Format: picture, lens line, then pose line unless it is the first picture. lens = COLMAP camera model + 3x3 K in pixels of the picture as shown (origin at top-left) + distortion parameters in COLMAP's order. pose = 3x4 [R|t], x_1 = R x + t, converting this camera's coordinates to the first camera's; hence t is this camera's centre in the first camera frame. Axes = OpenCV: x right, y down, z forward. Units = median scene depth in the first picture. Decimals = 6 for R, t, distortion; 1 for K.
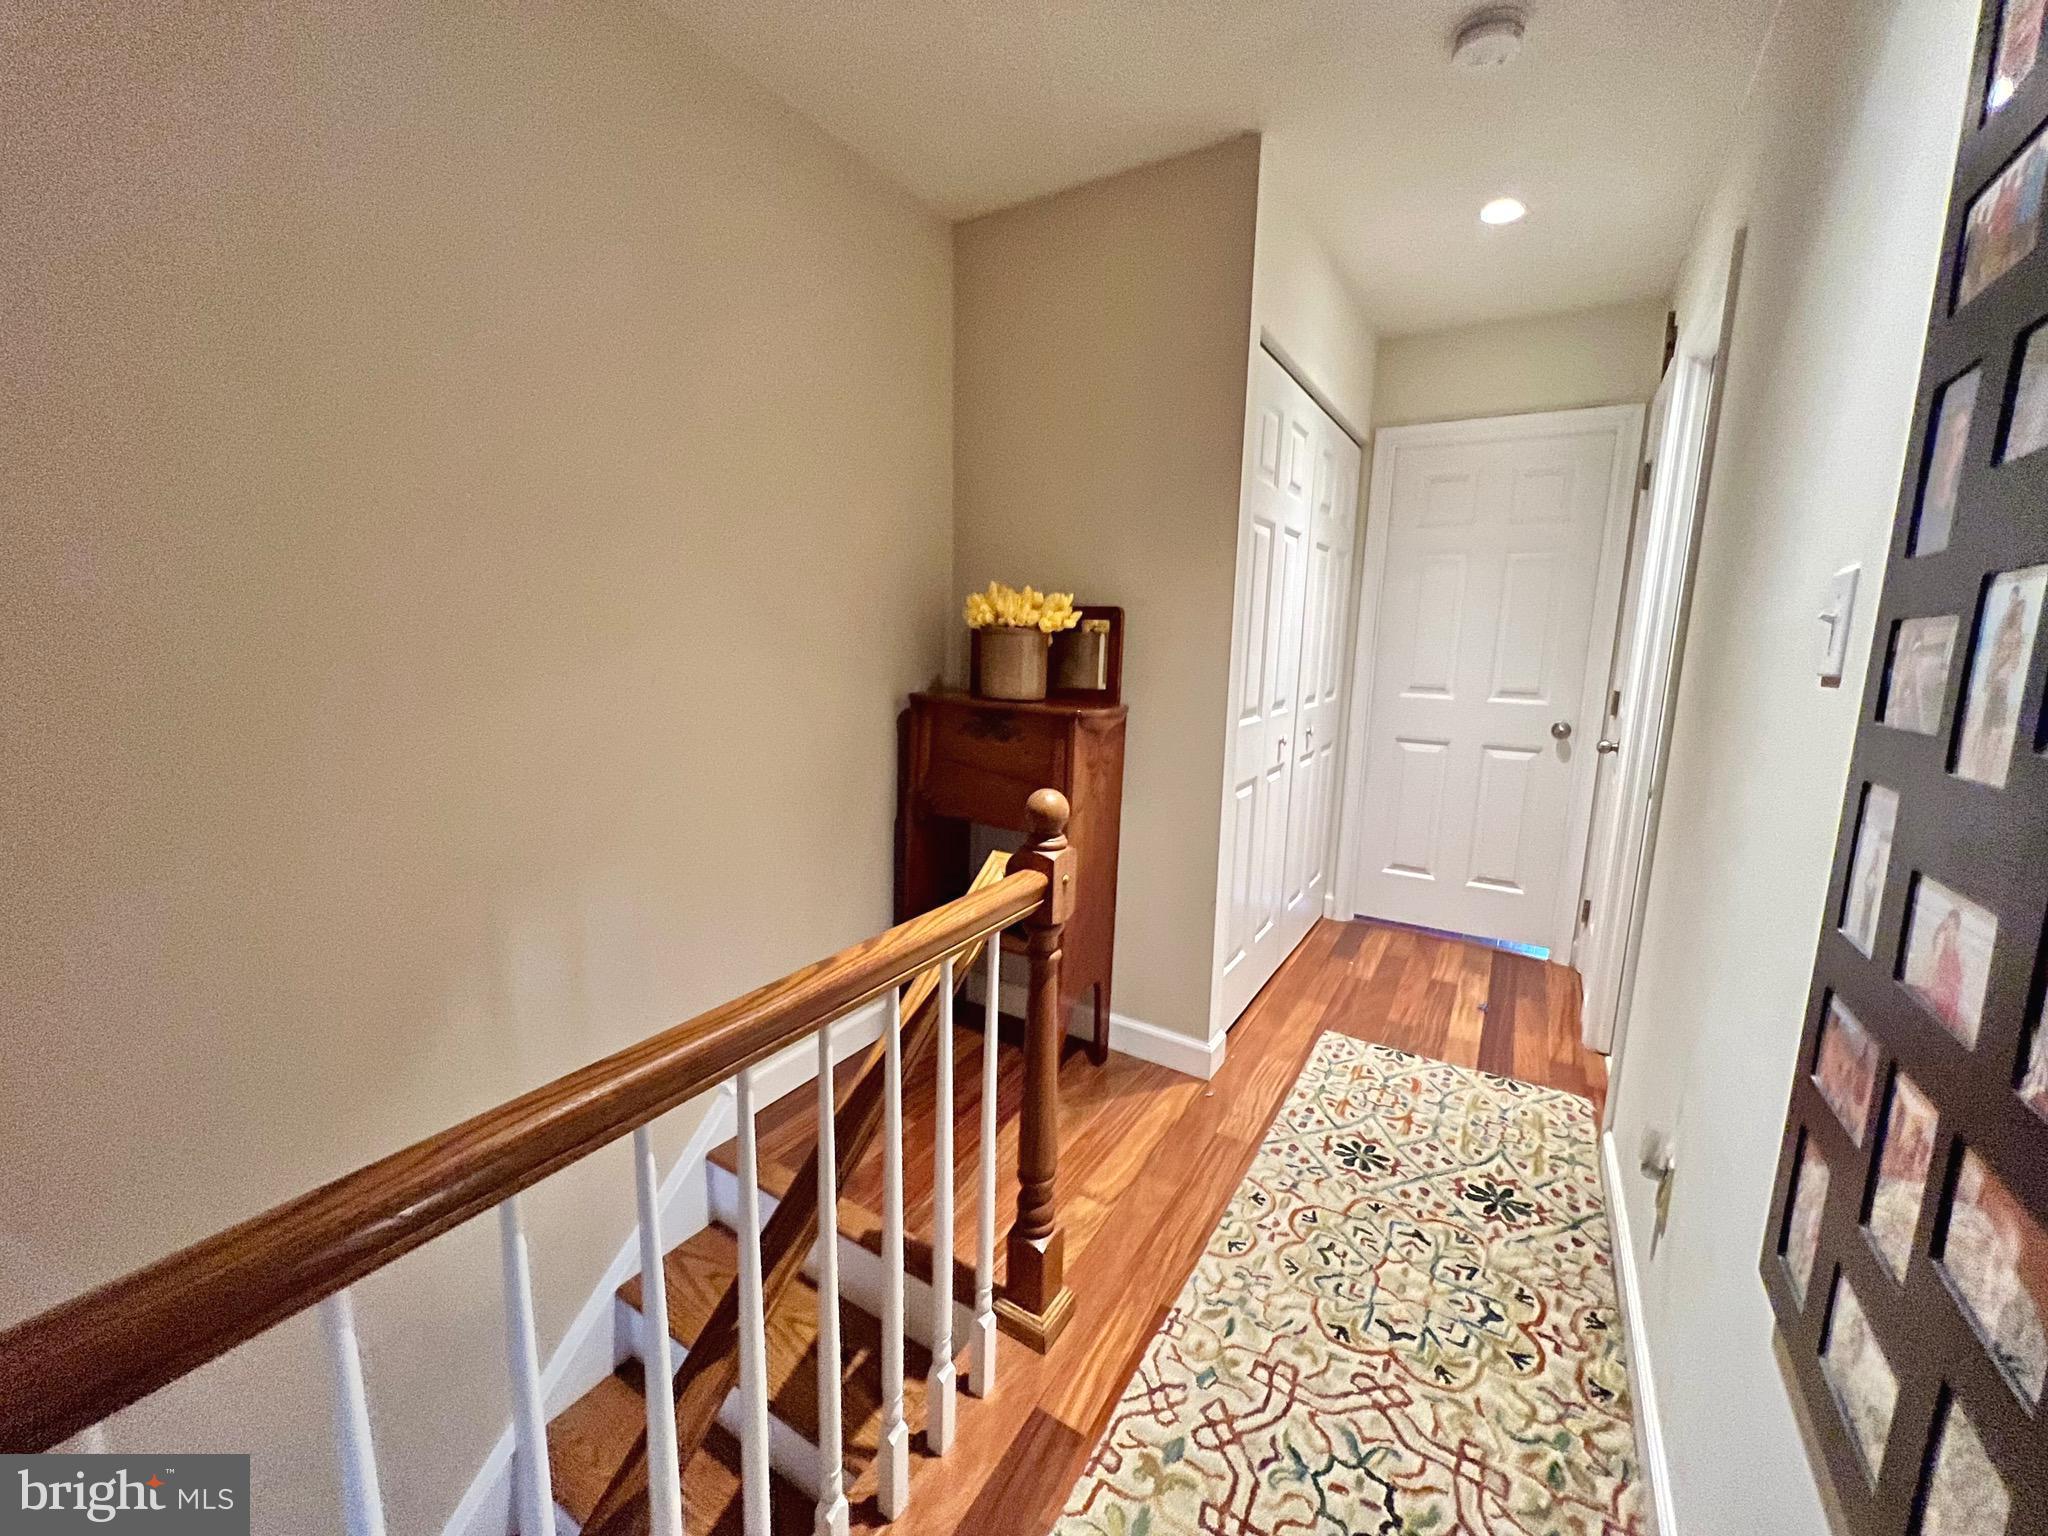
lens RADIAL K [[819.4, 0, 1022.3], [0, 819.4, 760.1], [0, 0, 1]] dist [-0.001372, -0.000265]
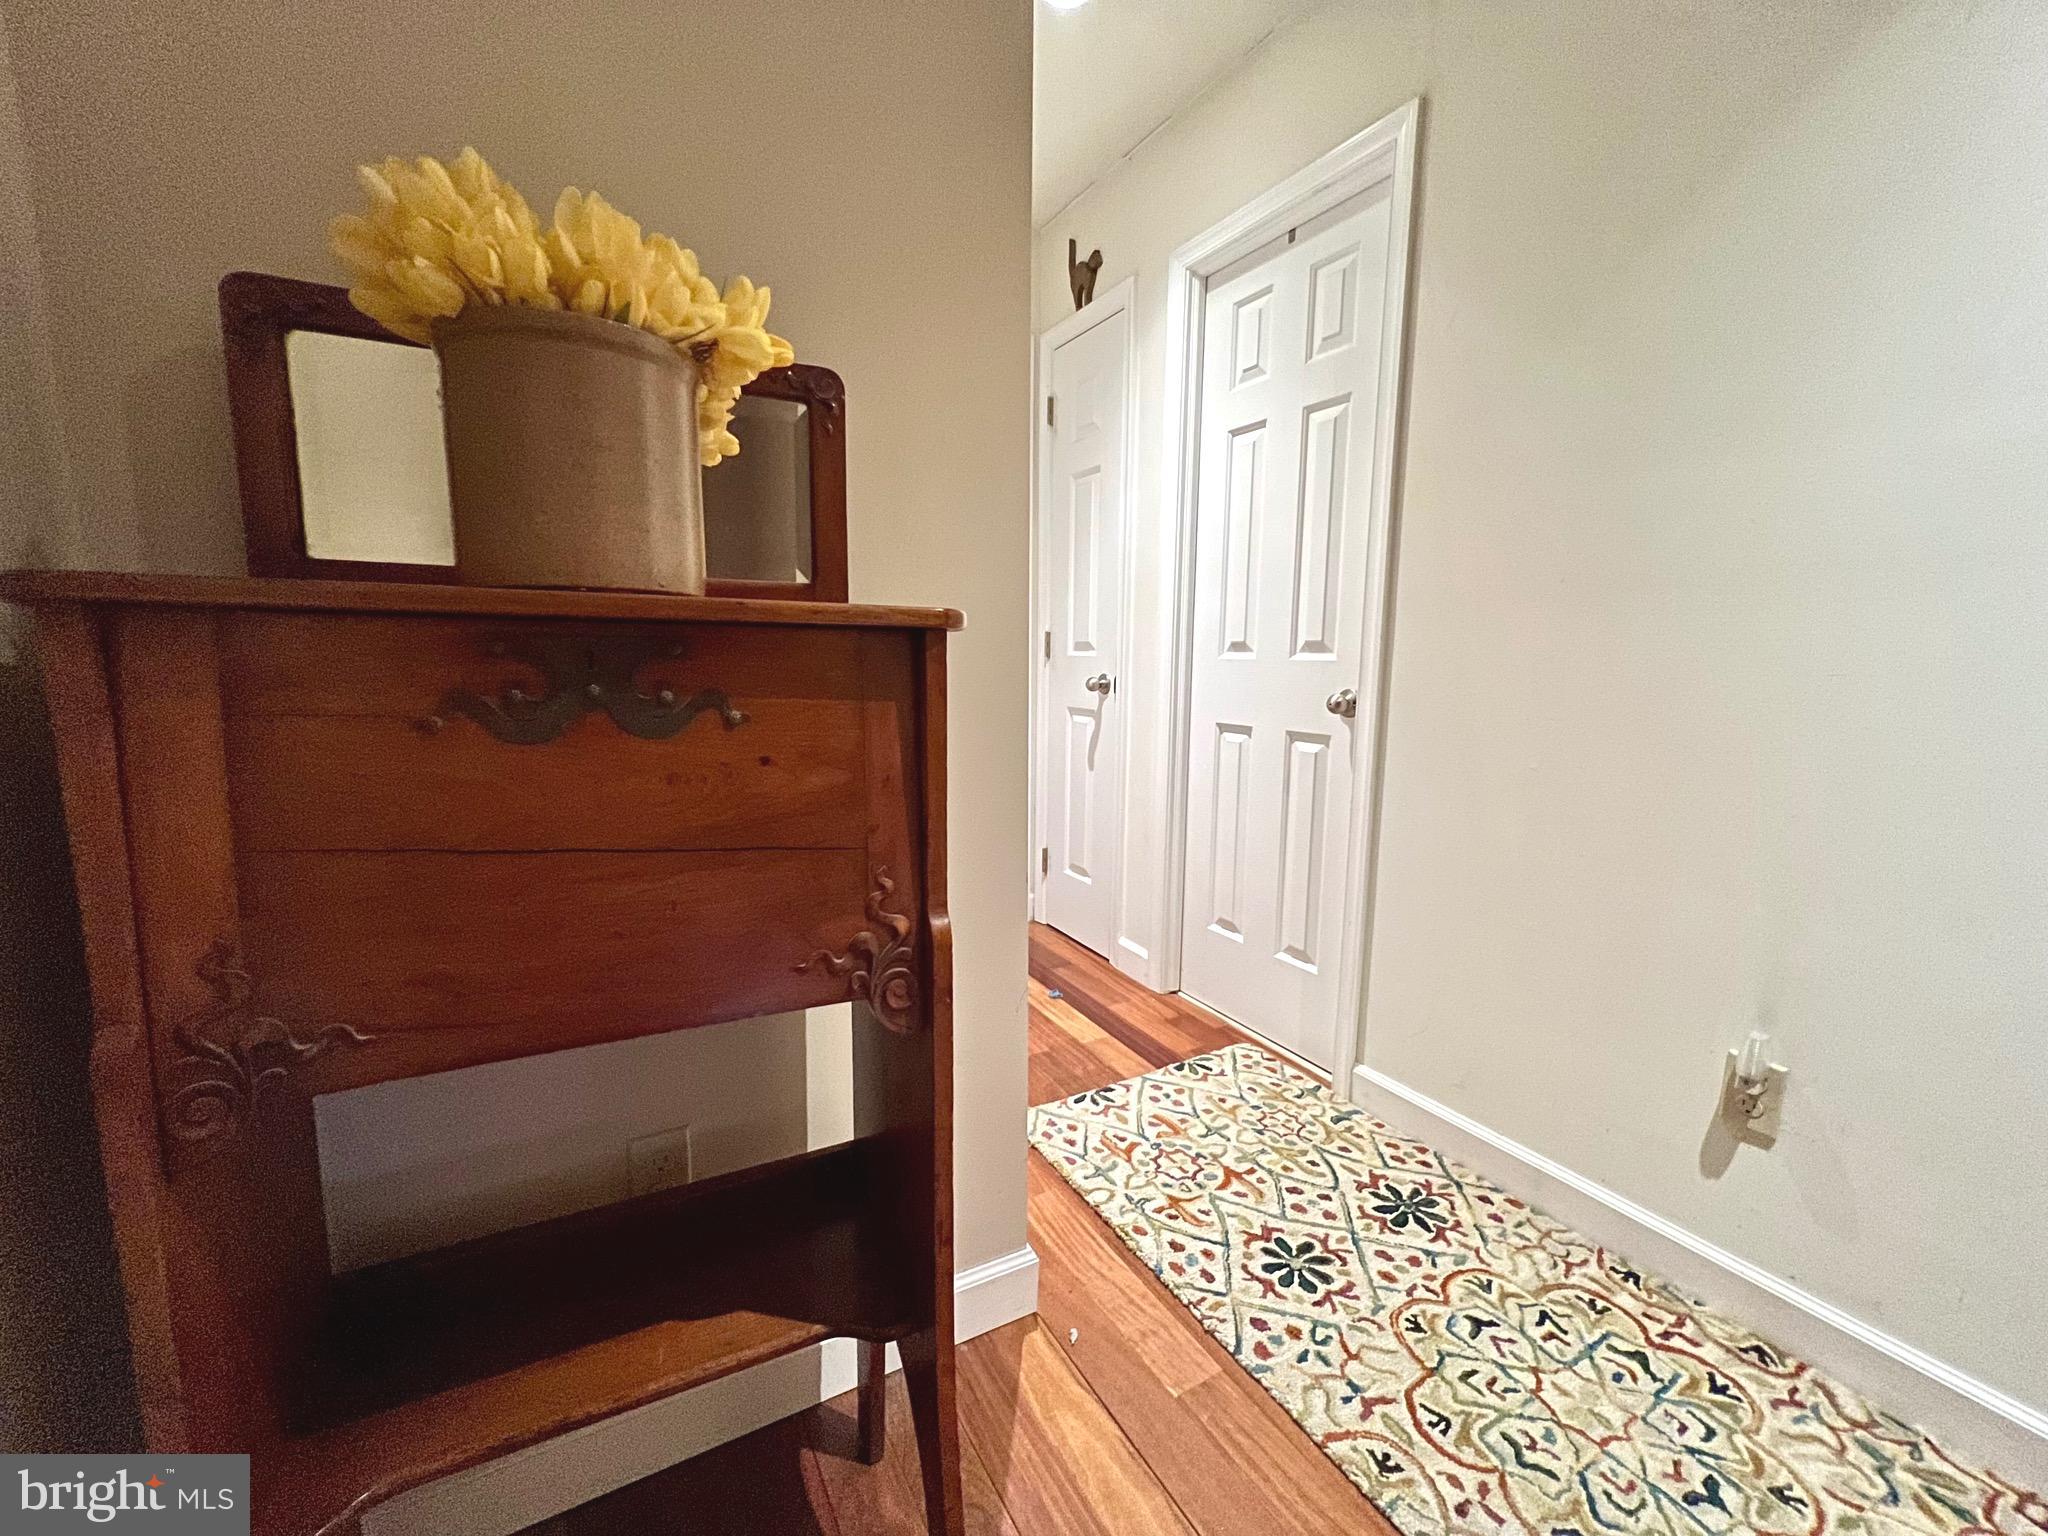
lens RADIAL K [[816.3, 0, 1019.1], [0, 816.3, 765.7], [0, 0, 1]] dist [-0.007369, 0.000151]
pose [[0.491618, -0.144772, 0.858693, -0.210603], [0.141112, 0.986295, 0.085496, -0.020278], [-0.859302, 0.079140, 0.505309, 0.760427]]
